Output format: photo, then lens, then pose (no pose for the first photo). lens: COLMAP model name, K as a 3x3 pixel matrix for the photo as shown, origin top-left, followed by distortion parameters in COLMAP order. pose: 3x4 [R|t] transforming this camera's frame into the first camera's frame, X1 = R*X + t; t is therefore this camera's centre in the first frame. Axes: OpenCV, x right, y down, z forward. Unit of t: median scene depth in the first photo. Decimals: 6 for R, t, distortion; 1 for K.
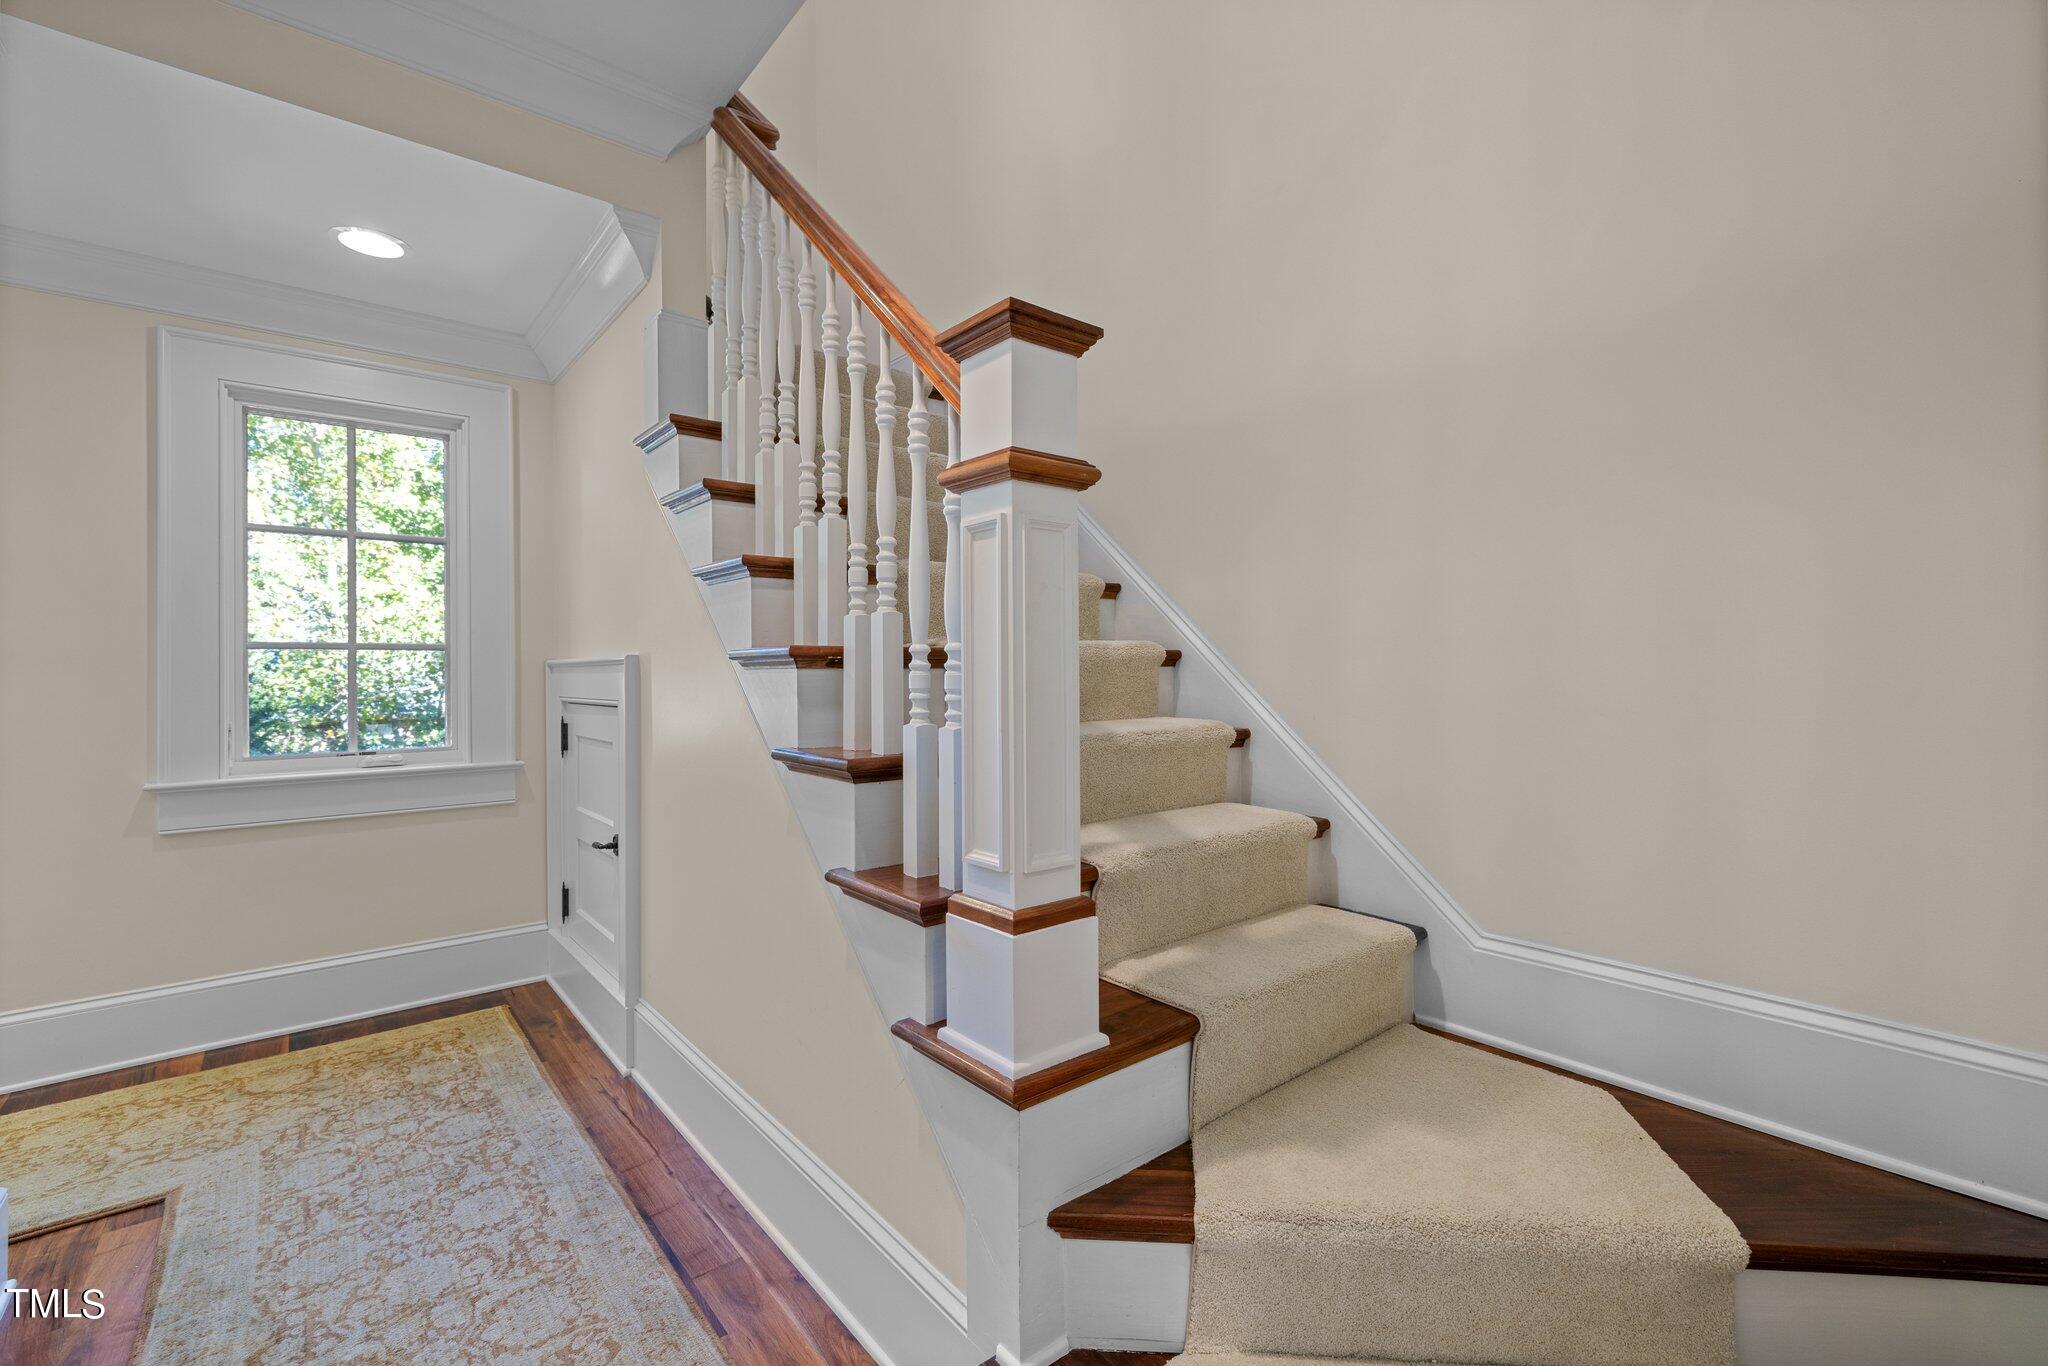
lens RADIAL K [[876.7, 0, 1022.6], [0, 876.7, 680.5], [0, 0, 1]] dist [-0.000677, -0.000109]
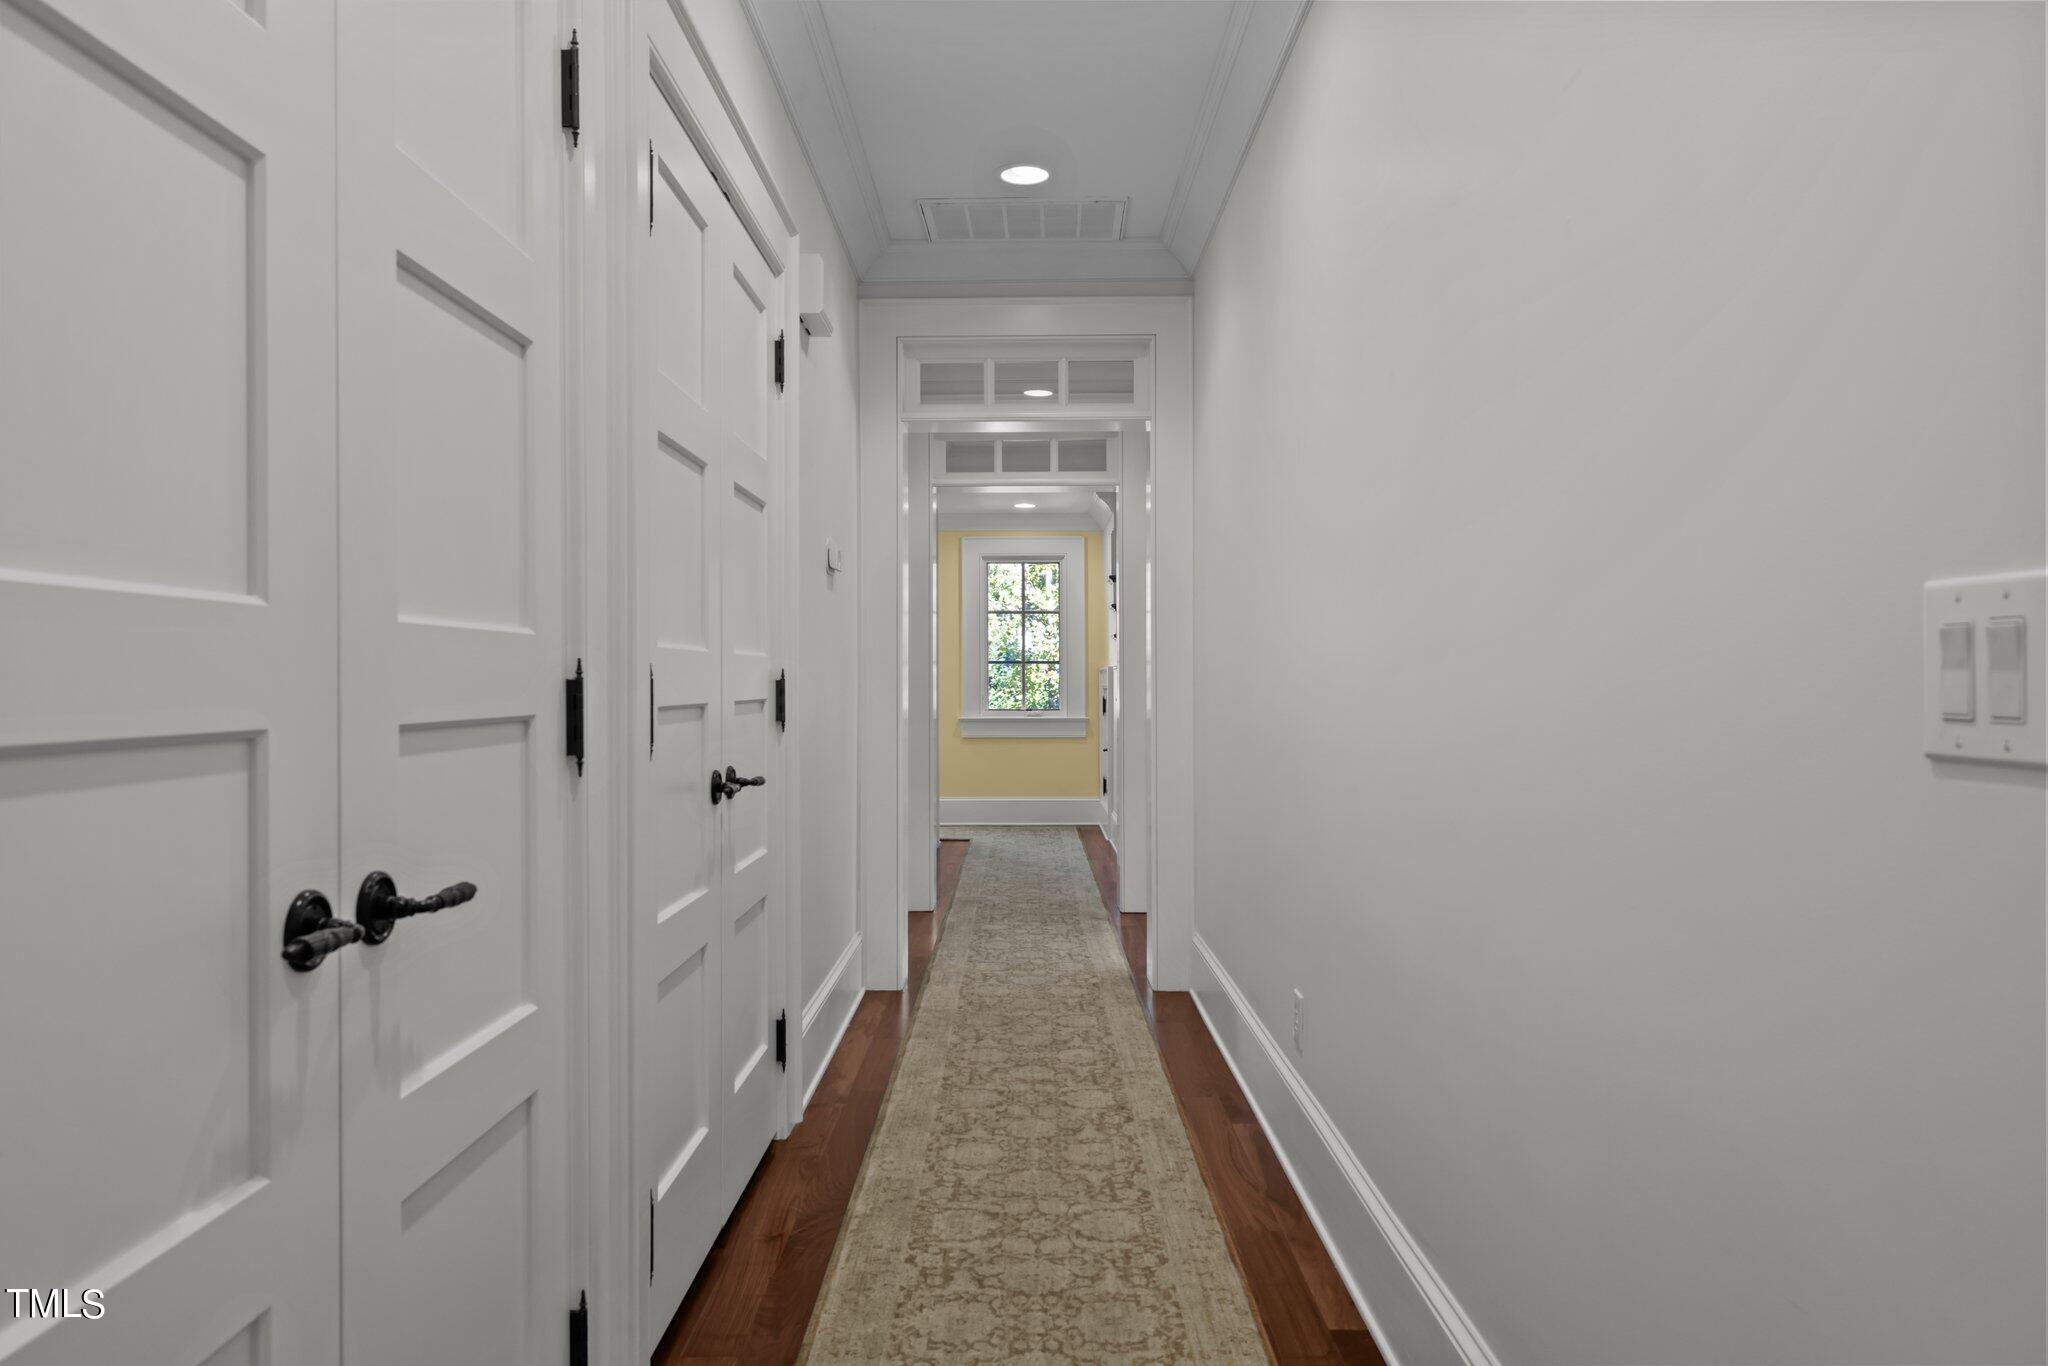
lens RADIAL K [[1415.4, 0, 1023.7], [0, 1415.4, 682.5], [0, 0, 1]] dist [0.000022, 0.000000]
pose [[0.765843, -0.001847, -0.643025, 1.467226], [-0.001608, 0.999987, -0.004788, 0.027348], [0.643026, 0.004701, 0.765830, -1.663362]]
